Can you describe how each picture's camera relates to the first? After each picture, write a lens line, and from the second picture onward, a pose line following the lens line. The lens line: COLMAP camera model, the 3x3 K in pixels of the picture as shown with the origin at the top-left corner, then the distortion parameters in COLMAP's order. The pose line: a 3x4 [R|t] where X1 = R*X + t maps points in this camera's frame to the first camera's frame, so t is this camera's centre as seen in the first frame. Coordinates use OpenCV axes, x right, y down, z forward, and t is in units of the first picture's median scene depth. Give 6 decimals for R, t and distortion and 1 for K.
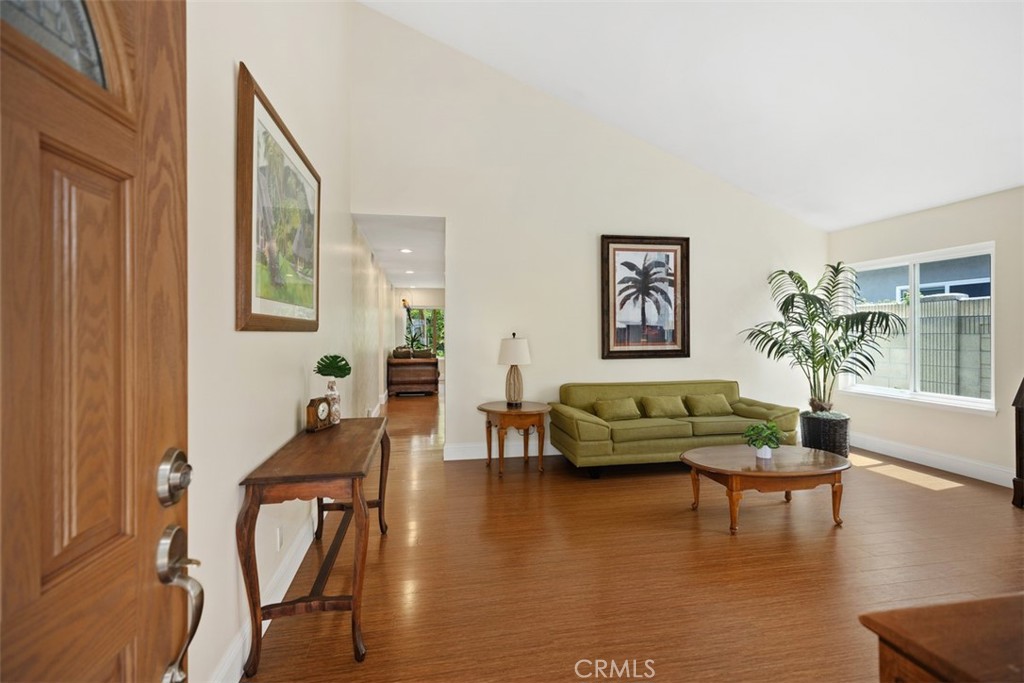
lens RADIAL K [[460.4, 0, 510.8], [0, 460.4, 334.4], [0, 0, 1]] dist [0.005144, 0.000762]
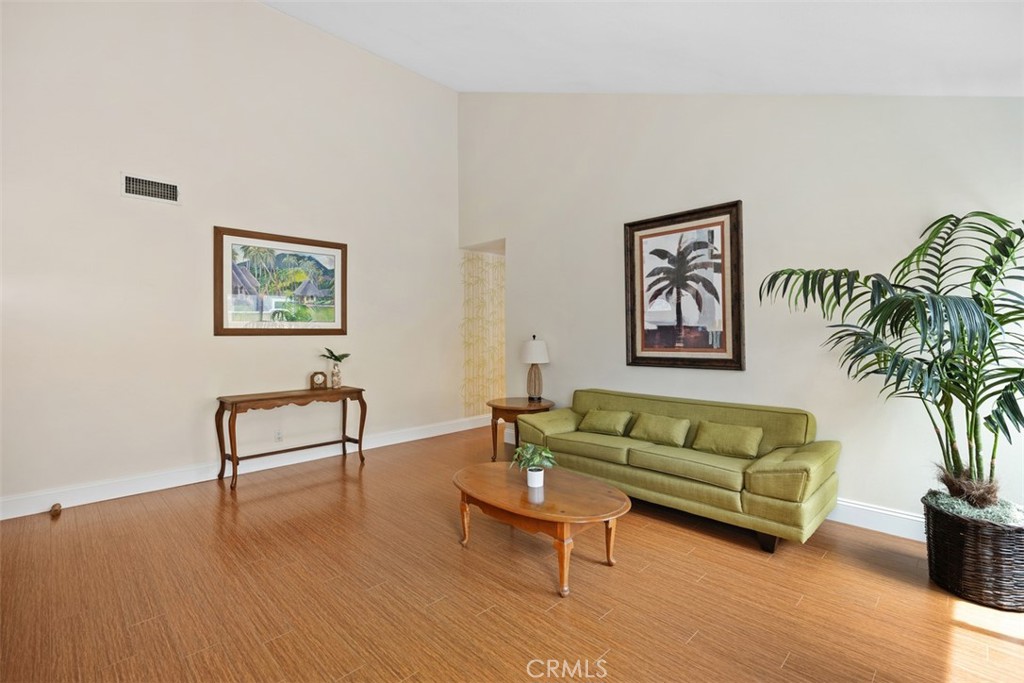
lens RADIAL K [[460.4, 0, 506.4], [0, 460.4, 334.9], [0, 0, 1]] dist [0.005144, 0.000762]
pose [[0.553254, 0.004618, -0.833000, 0.784696], [0.000373, 0.999983, 0.005792, -0.009060], [0.833013, -0.003515, 0.553243, 0.316706]]
